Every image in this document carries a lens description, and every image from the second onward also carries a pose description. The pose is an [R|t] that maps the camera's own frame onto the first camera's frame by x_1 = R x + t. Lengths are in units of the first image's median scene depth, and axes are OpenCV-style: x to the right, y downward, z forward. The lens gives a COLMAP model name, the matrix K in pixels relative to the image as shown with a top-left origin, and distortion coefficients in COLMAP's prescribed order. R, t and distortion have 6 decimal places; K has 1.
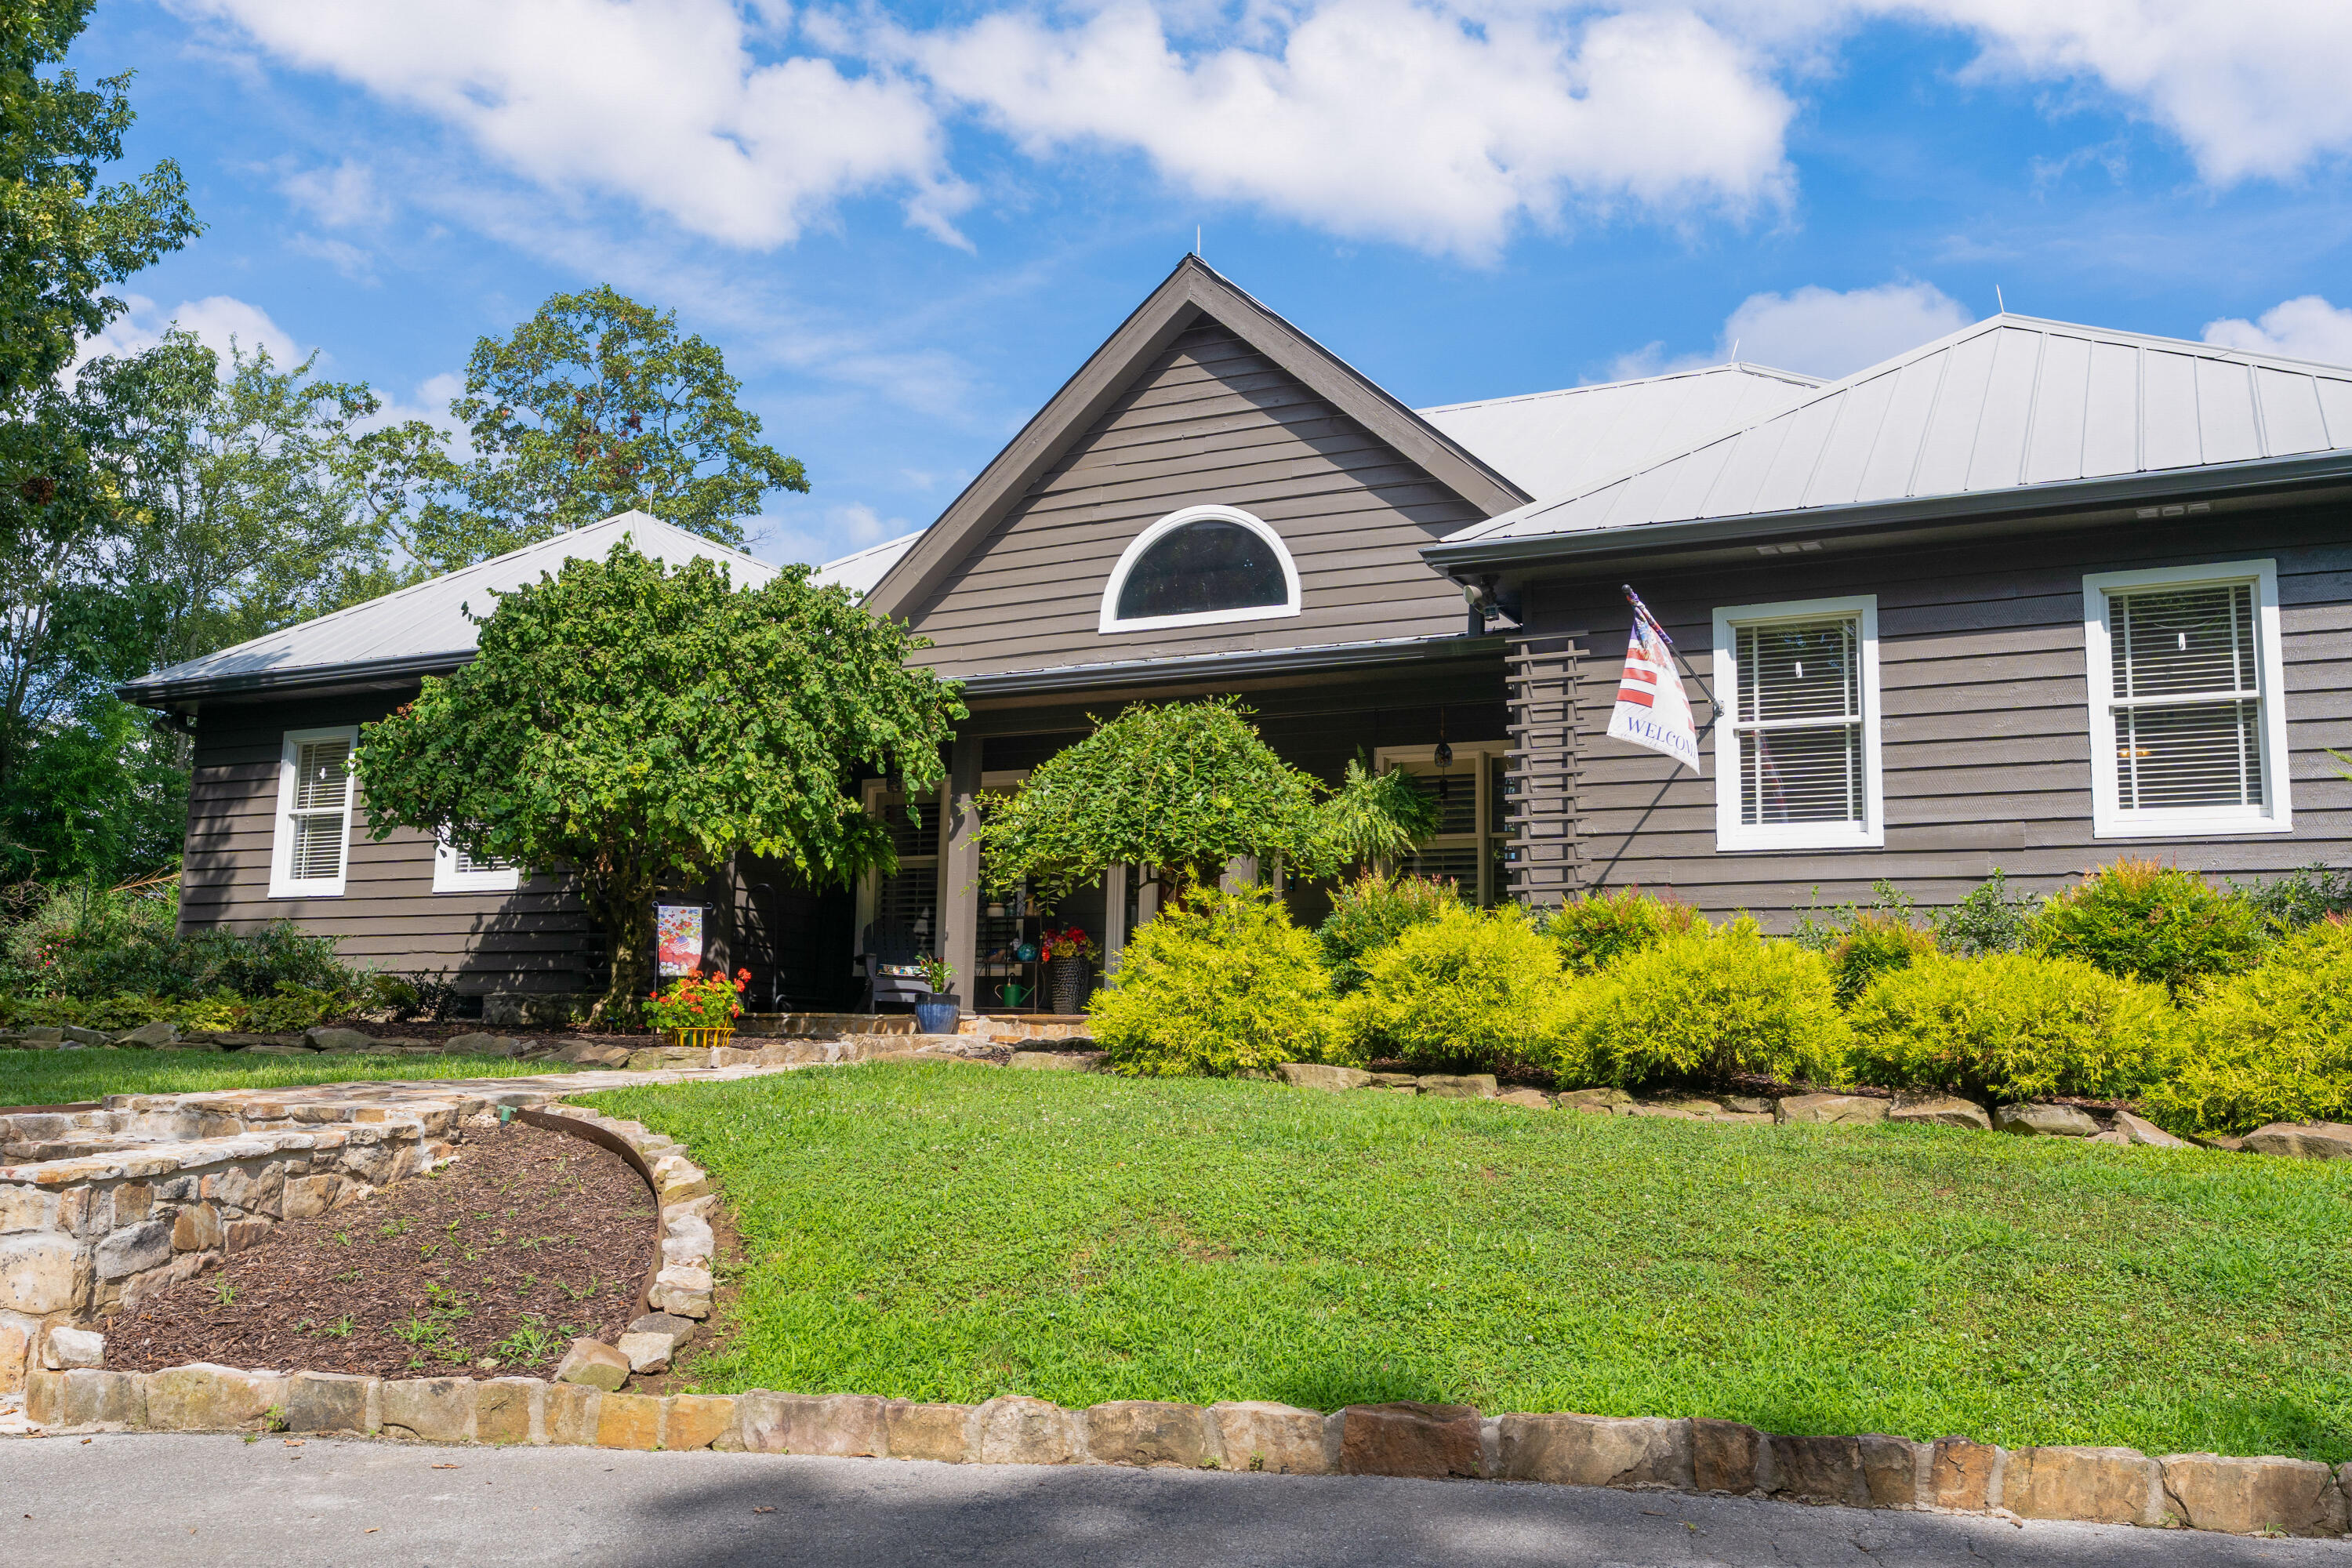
lens RADIAL K [[2070.7, 0, 1176.0], [0, 2070.7, 784.0], [0, 0, 1]] dist [0.011525, 0.000654]
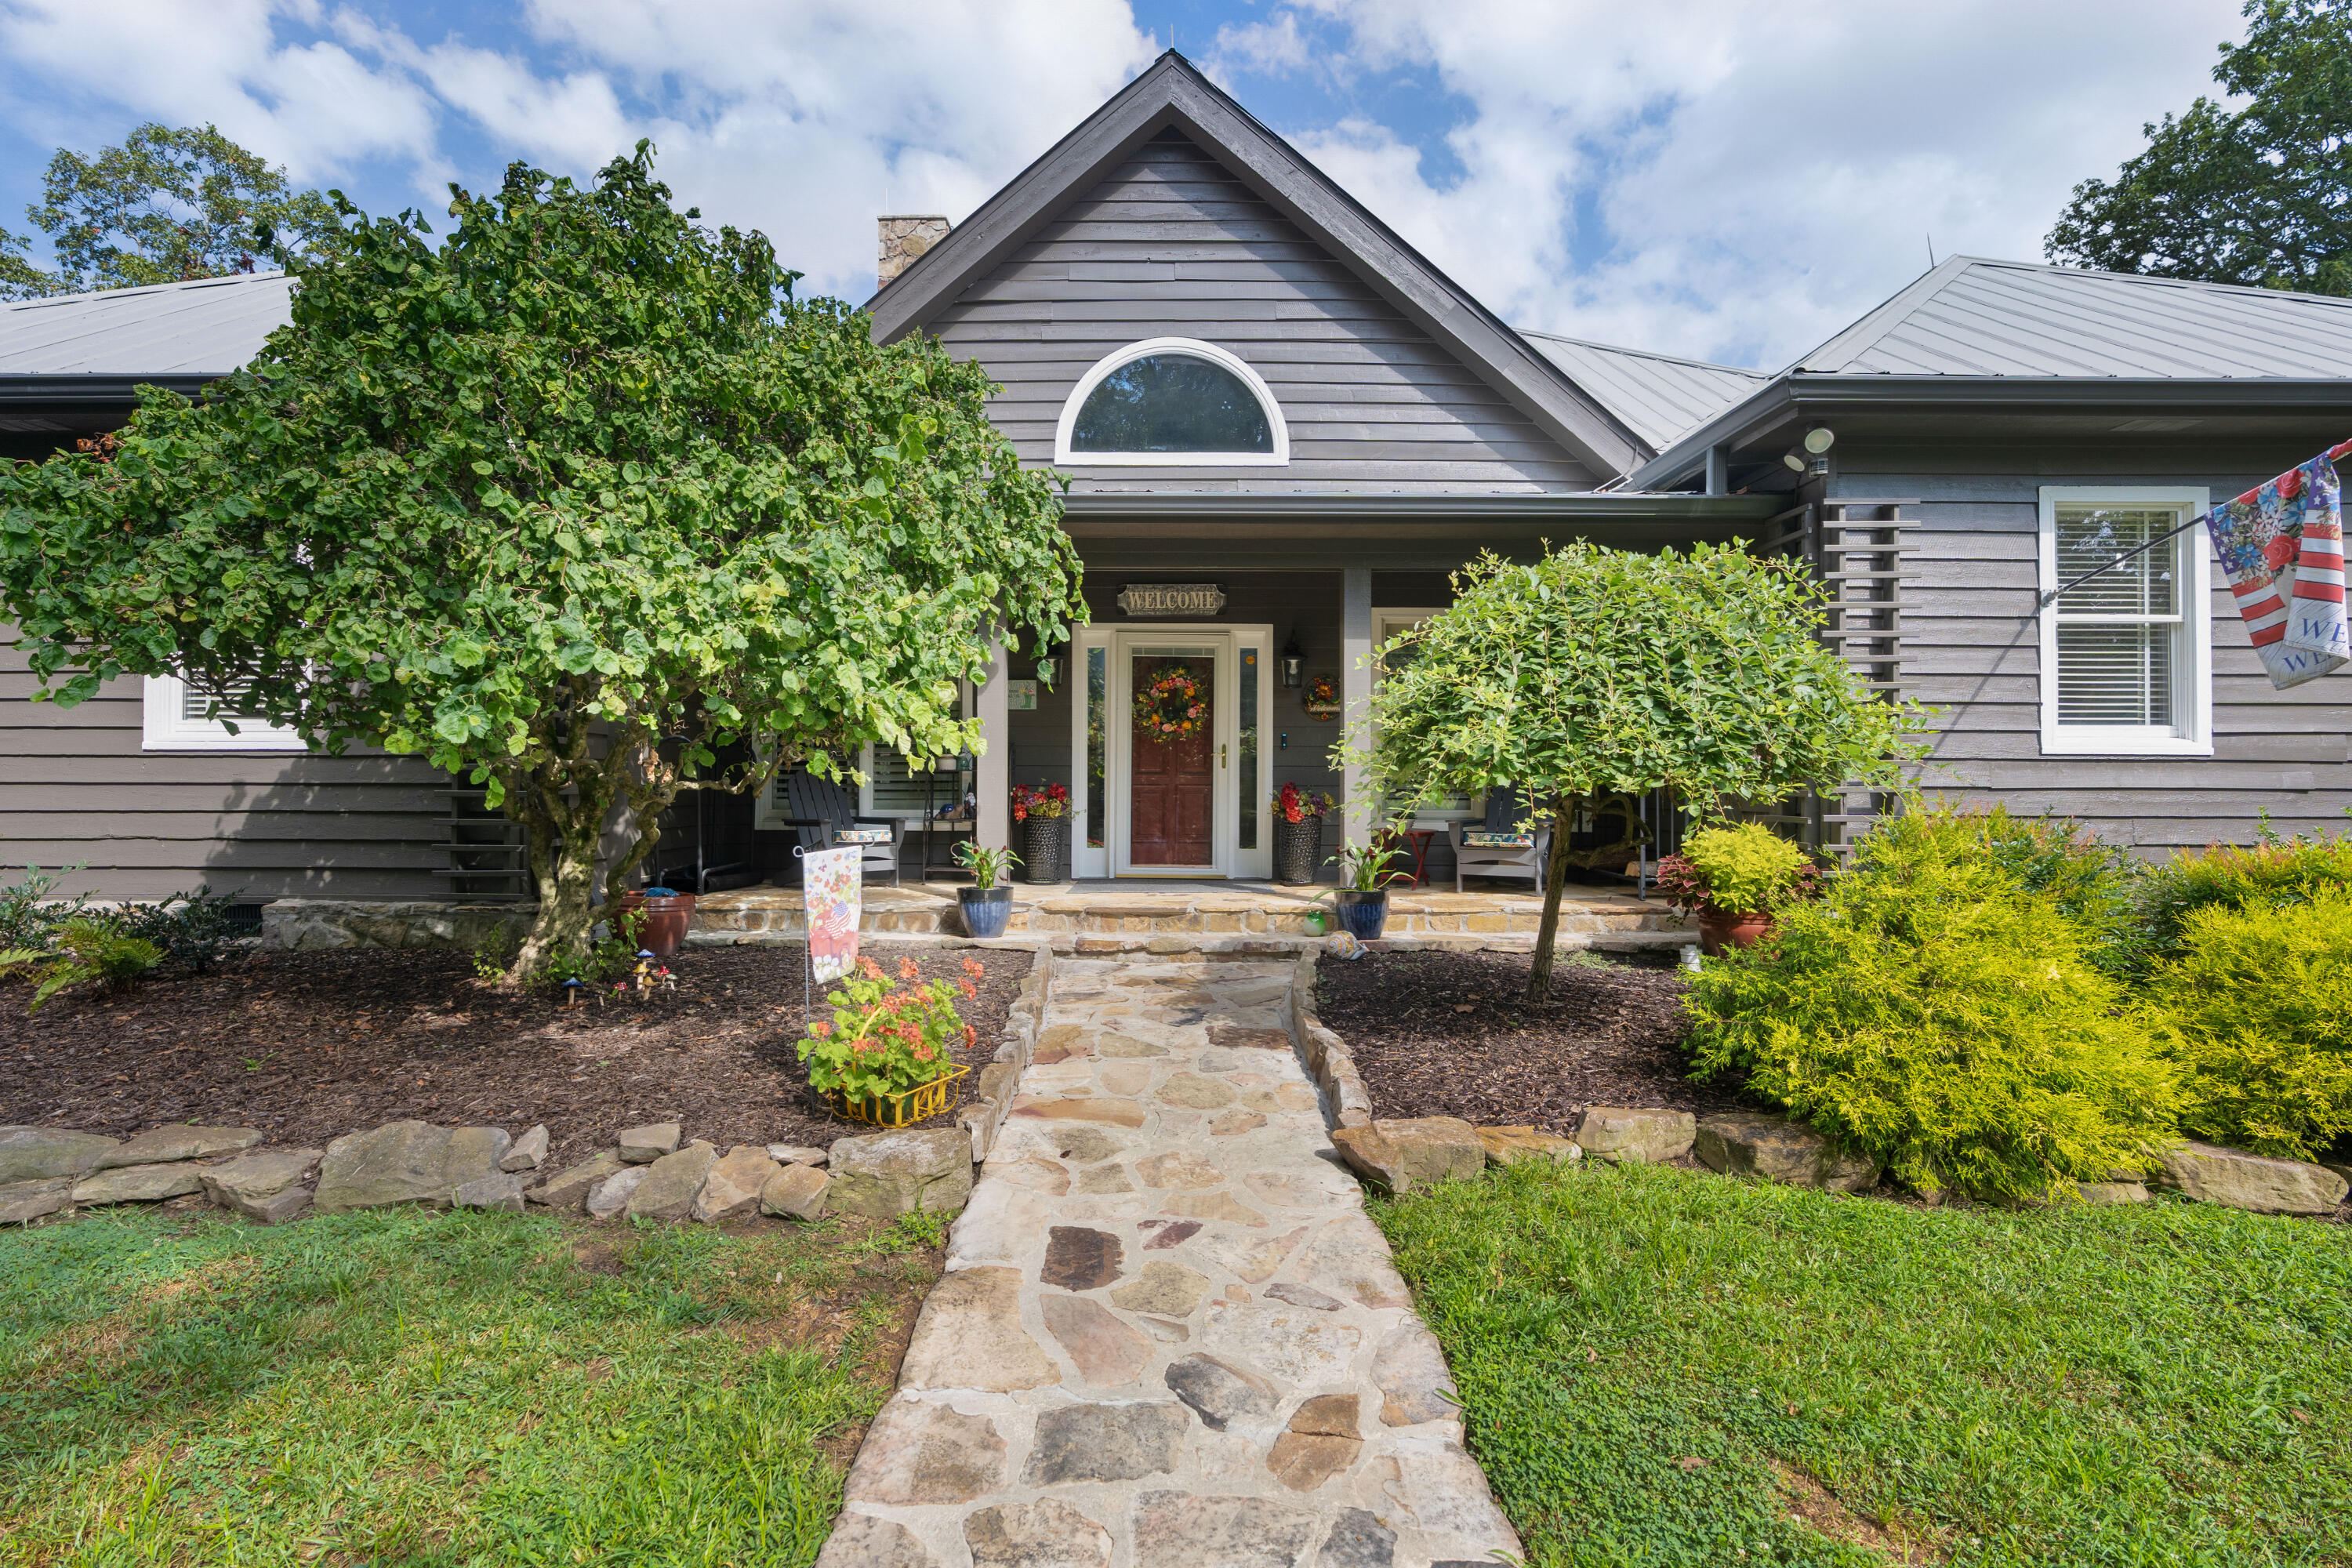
lens RADIAL K [[1093.9, 0, 1176.0], [0, 1093.9, 784.0], [0, 0, 1]] dist [-0.004699, 0.000544]
pose [[0.891579, -0.019431, 0.452449, -0.222781], [-0.049203, 0.989009, 0.139432, -0.002479], [-0.450185, -0.146576, 0.880823, 0.544090]]
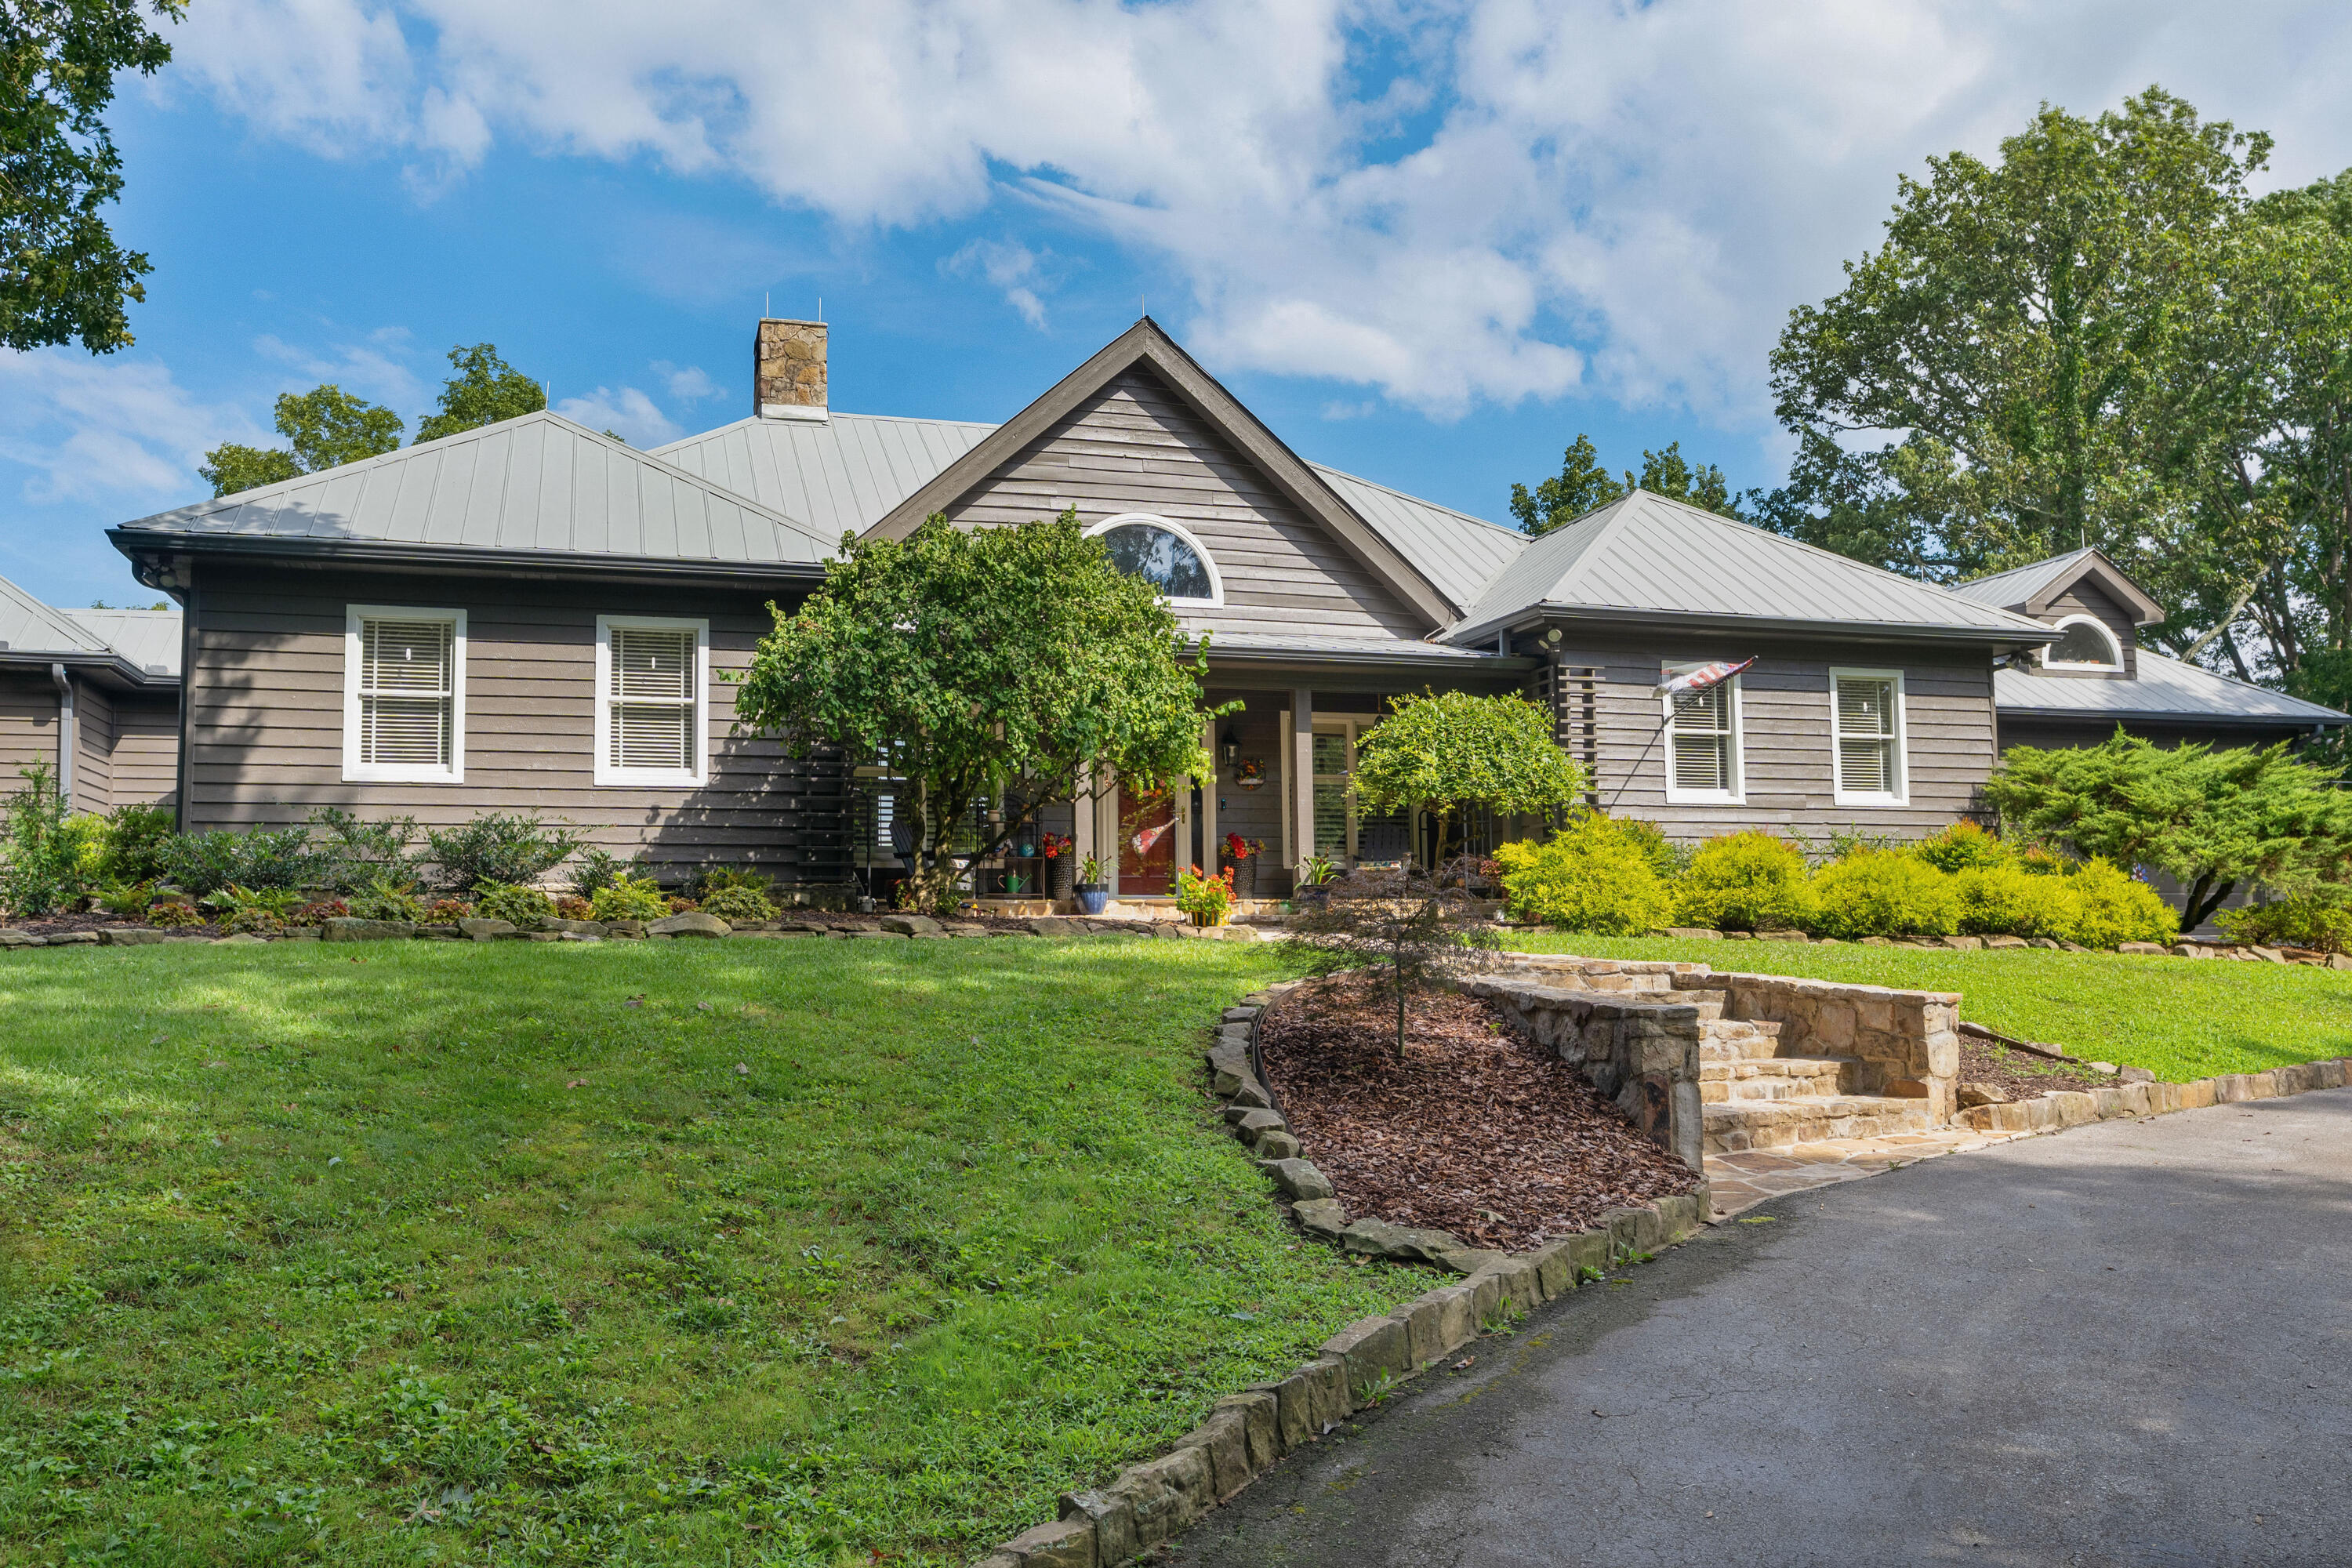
lens RADIAL K [[1810.1, 0, 1181.8], [0, 1810.1, 867.4], [0, 0, 1]] dist [0.010650, 0.000783]
pose [[0.716721, 0.006925, 0.697325, -0.791206], [-0.074197, 0.995032, 0.066379, 0.011312], [-0.693401, -0.099315, 0.713674, 0.144785]]
